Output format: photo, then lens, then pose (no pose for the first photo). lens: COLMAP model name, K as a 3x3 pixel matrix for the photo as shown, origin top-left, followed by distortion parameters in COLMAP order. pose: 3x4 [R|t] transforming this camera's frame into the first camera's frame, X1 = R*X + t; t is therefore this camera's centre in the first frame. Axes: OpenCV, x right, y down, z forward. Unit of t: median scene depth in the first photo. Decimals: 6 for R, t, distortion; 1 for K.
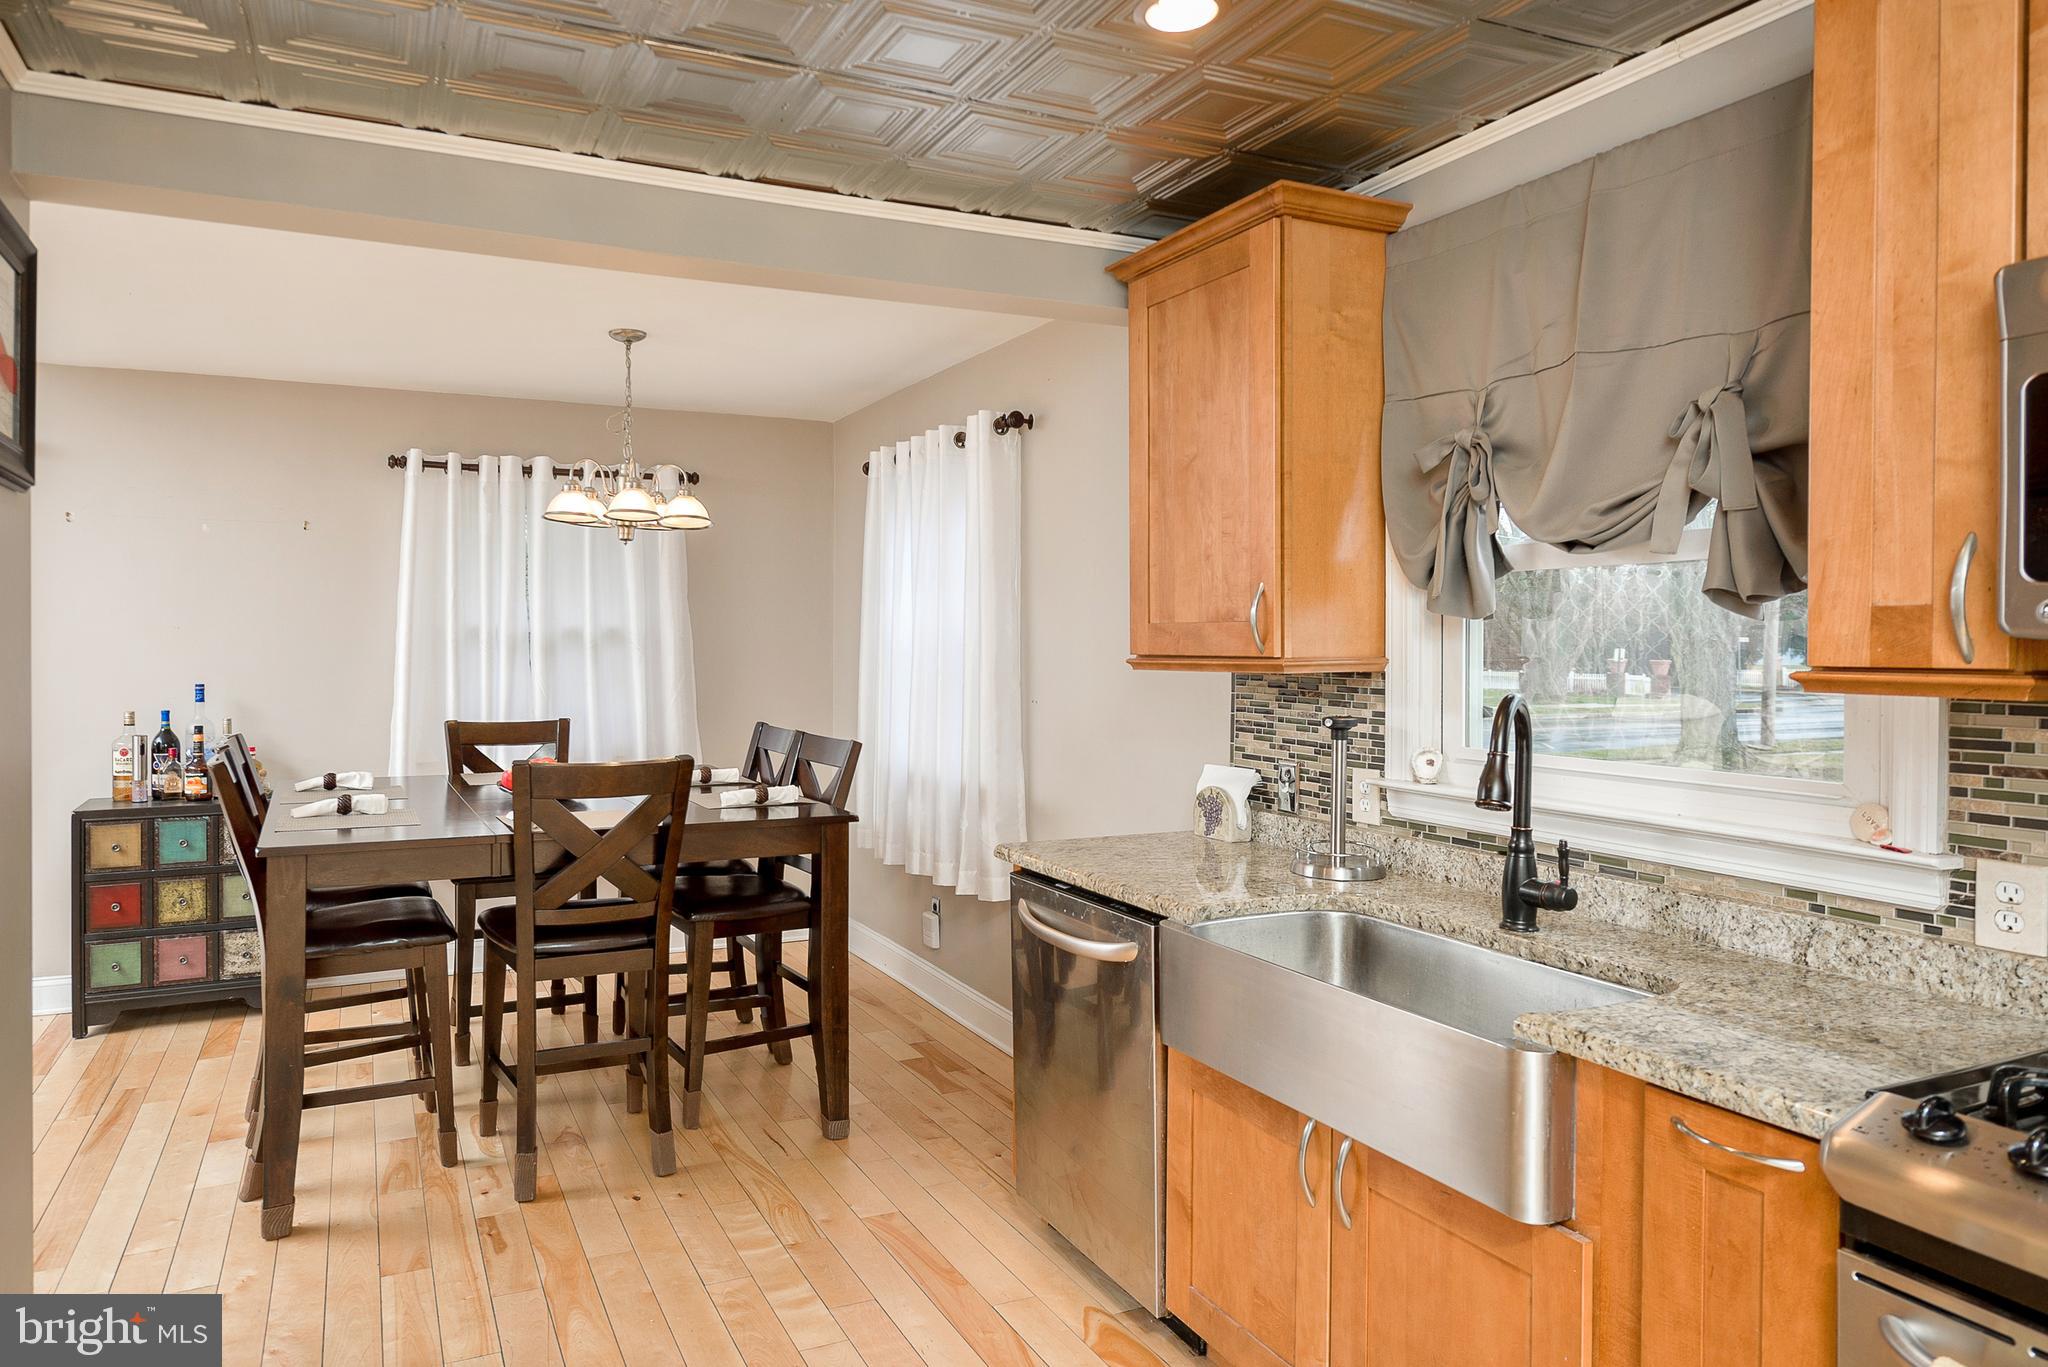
lens RADIAL K [[1262.9, 0, 897.0], [0, 1262.9, 657.7], [0, 0, 1]] dist [0.003054, -0.001650]
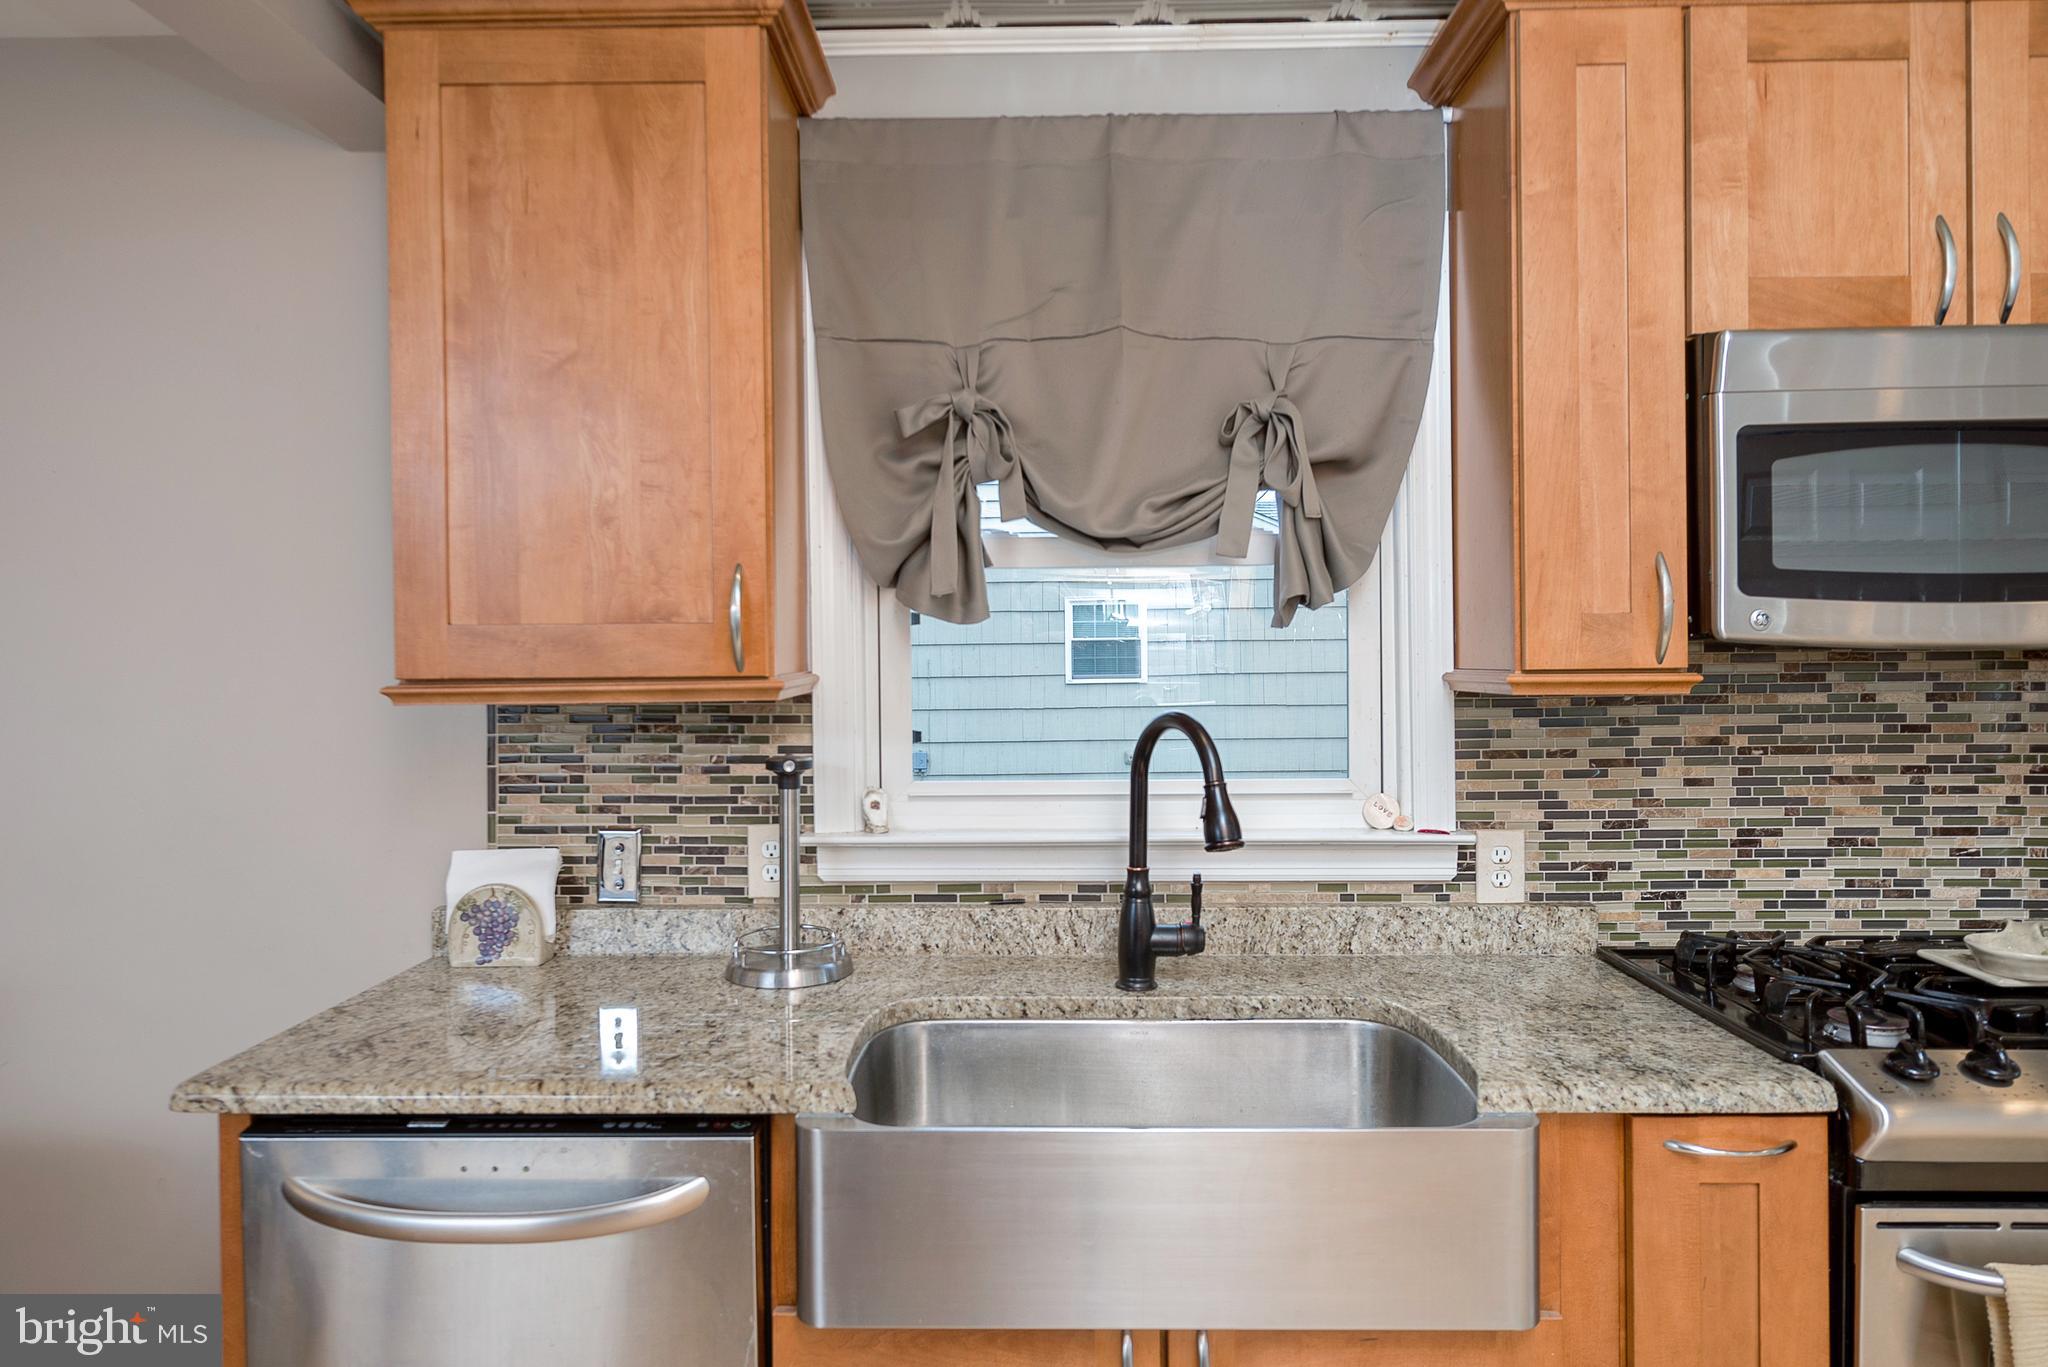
lens RADIAL K [[1260.5, 0, 1022.3], [0, 1260.5, 659.7], [0, 0, 1]] dist [0.005185, -0.004151]
pose [[0.411050, -0.011238, 0.911543, -0.278332], [0.020864, 0.999778, 0.002918, -0.009047], [-0.911374, 0.017819, 0.411194, 0.637021]]
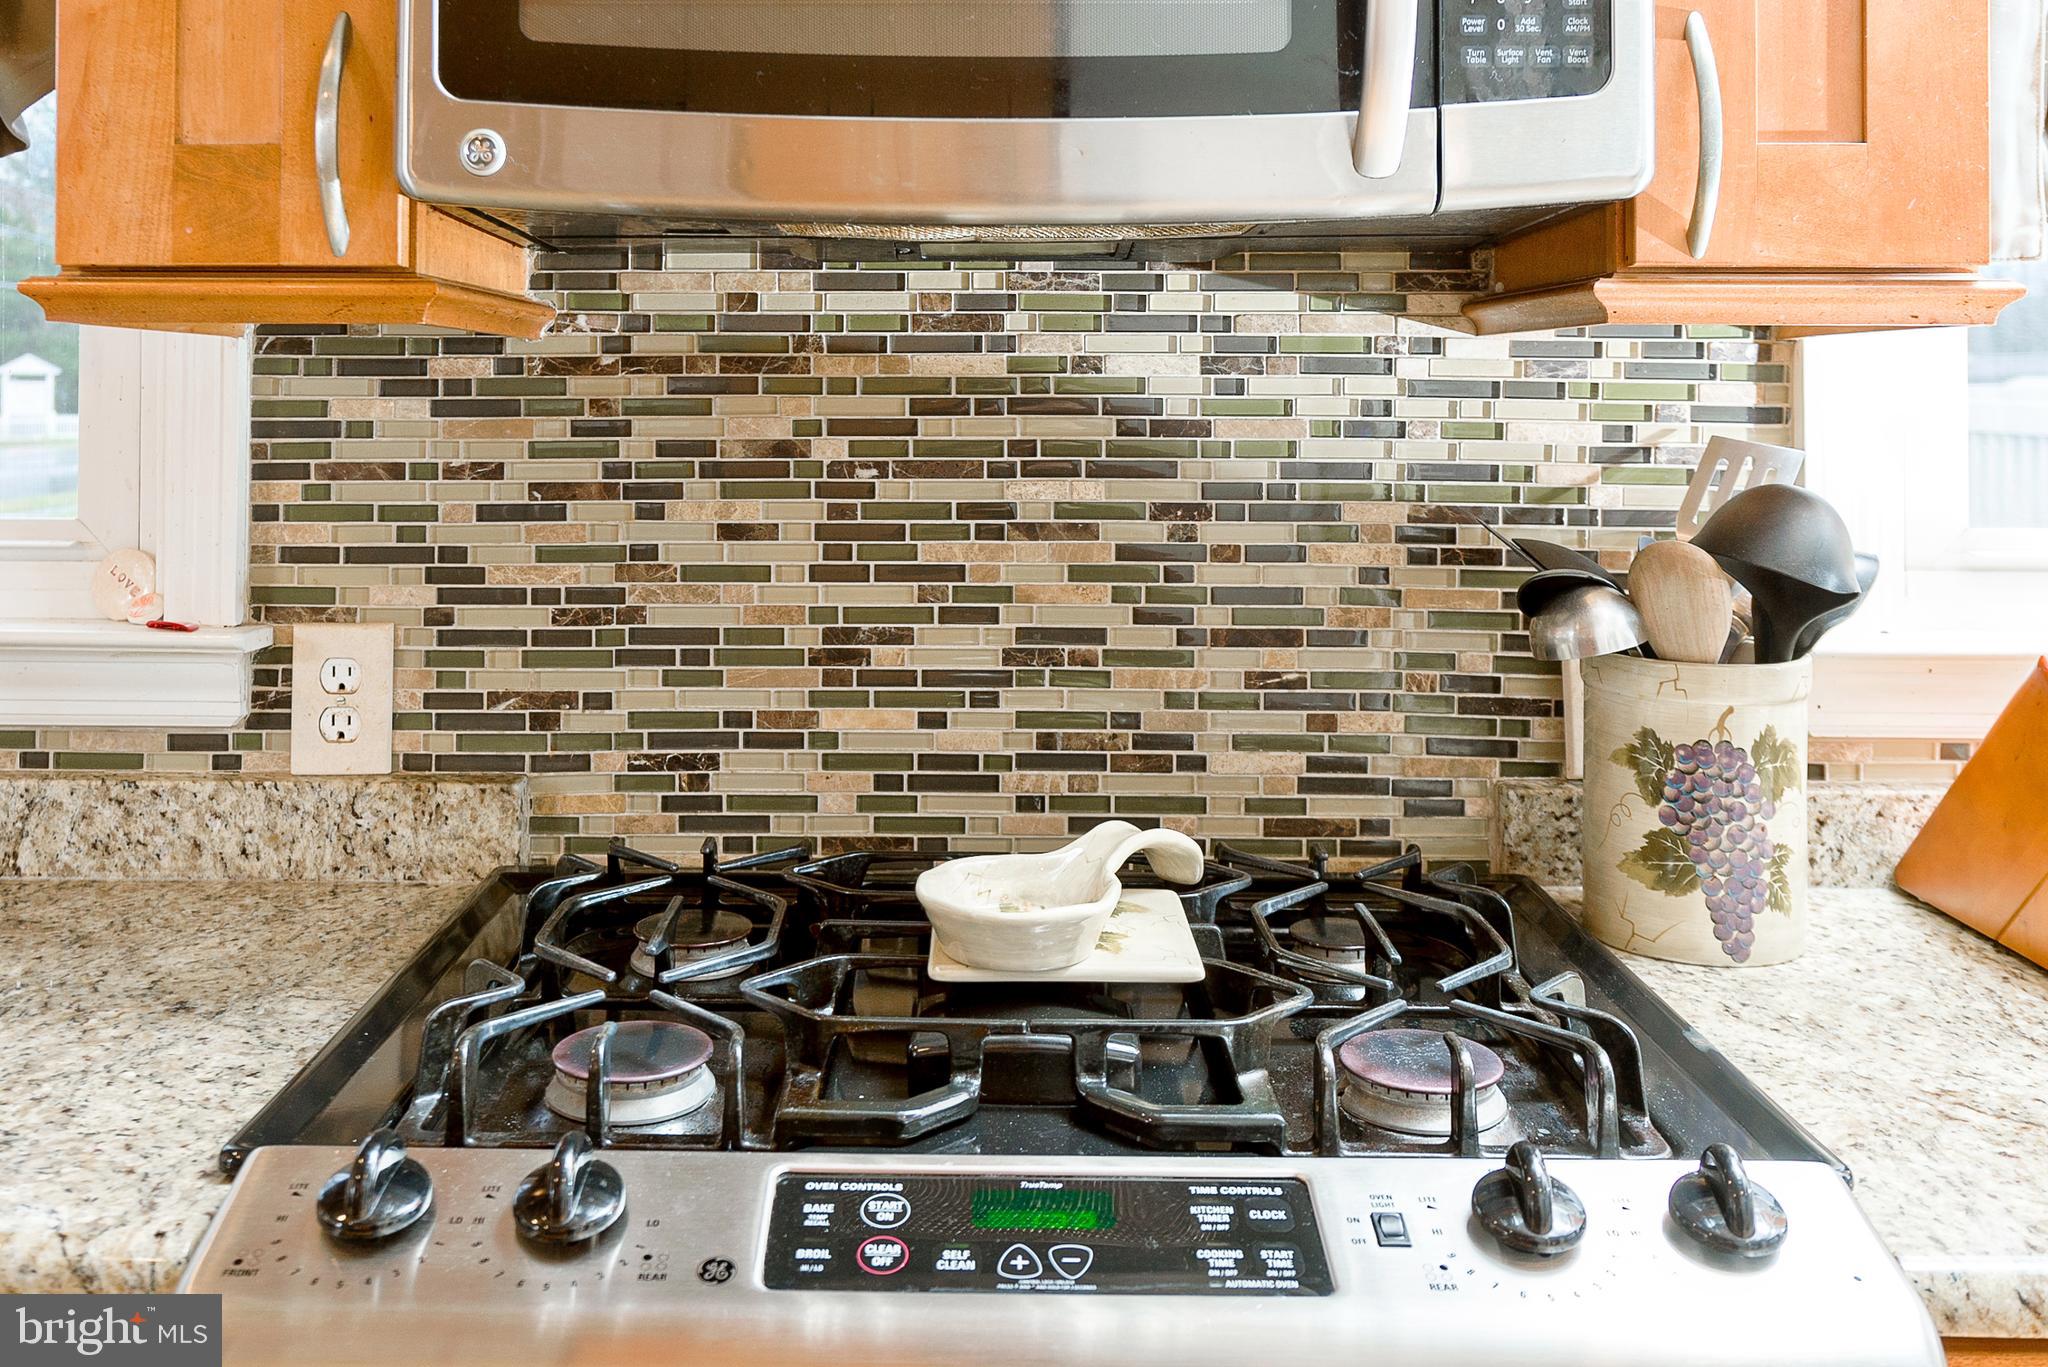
lens RADIAL K [[1835.8, 0, 968.7], [0, 1835.8, 367.7], [0, 0, 1]] dist [0.002072, 0.006811]
pose [[0.401690, 0.011471, 0.915704, 0.145489], [0.007637, 0.999845, -0.015875, 0.040130], [-0.915744, 0.013370, 0.401540, 0.266549]]
